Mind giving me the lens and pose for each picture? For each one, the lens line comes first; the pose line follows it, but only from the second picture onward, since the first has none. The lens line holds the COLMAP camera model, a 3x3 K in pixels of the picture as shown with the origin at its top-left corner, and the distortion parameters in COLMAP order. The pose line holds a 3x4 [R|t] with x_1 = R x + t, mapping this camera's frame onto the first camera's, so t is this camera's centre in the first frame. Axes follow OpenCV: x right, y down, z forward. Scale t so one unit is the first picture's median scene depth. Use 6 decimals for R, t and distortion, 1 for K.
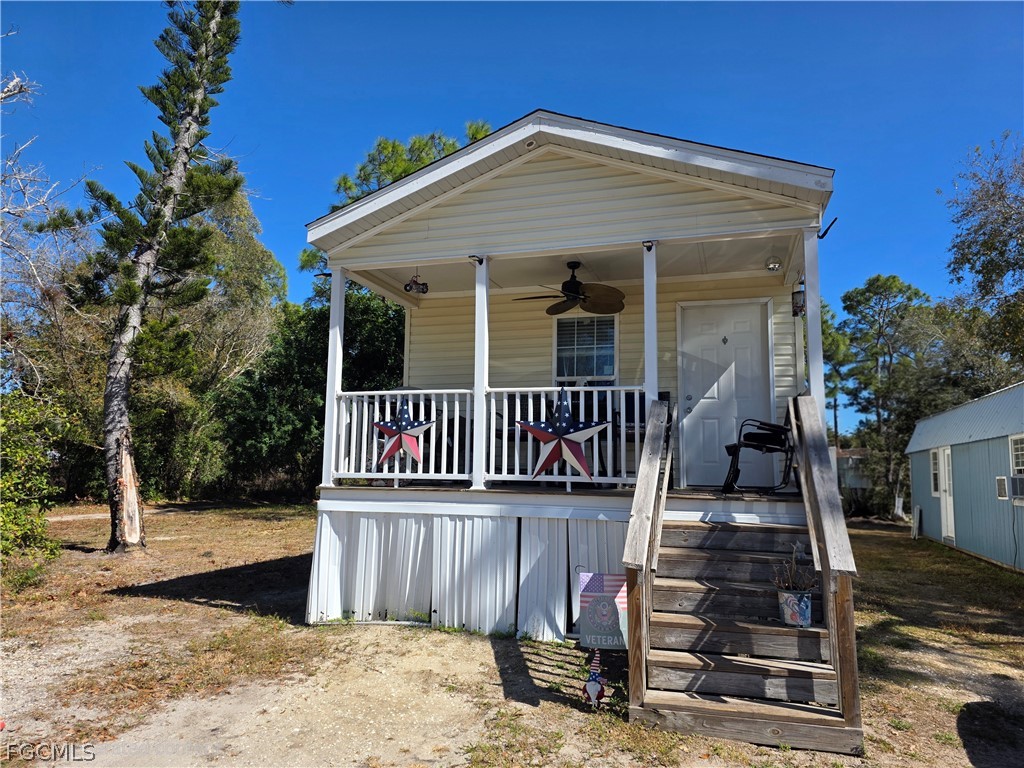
lens RADIAL K [[689.0, 0, 508.5], [0, 689.0, 380.5], [0, 0, 1]] dist [0.050747, -0.043018]
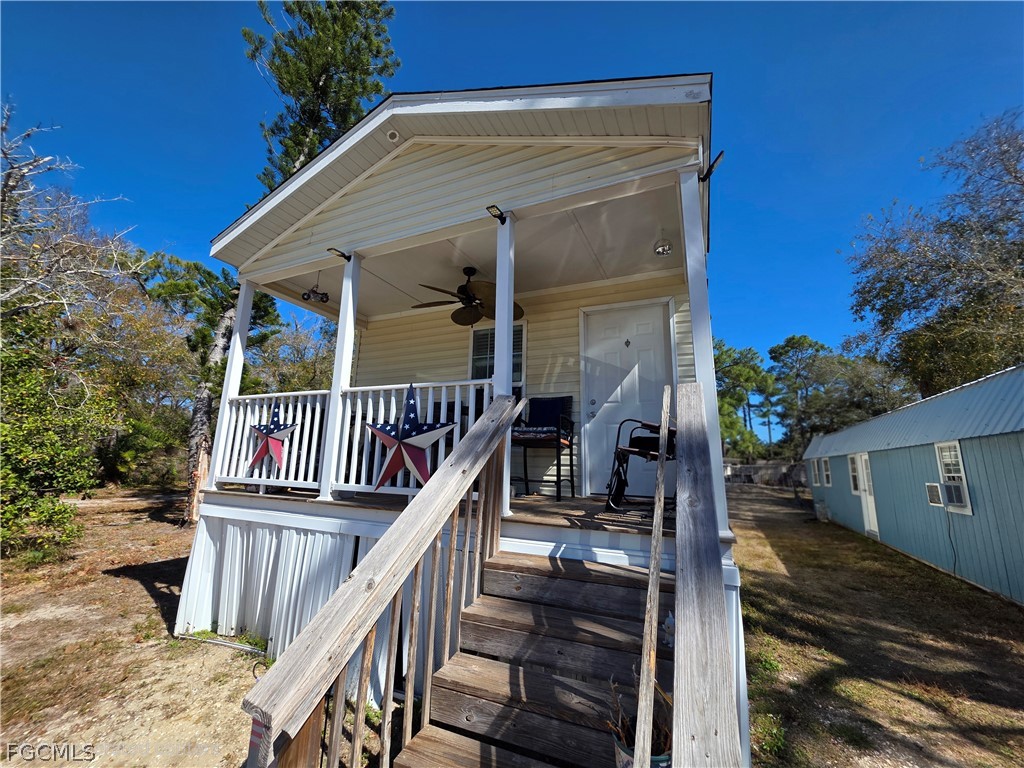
lens RADIAL K [[409.2, 0, 503.0], [0, 409.2, 375.0], [0, 0, 1]] dist [0.000784, -0.000107]
pose [[0.990762, -0.016935, -0.134550, 0.244488], [0.005425, 0.996327, -0.085458, 0.040303], [0.135503, 0.083938, 0.987215, 0.462079]]
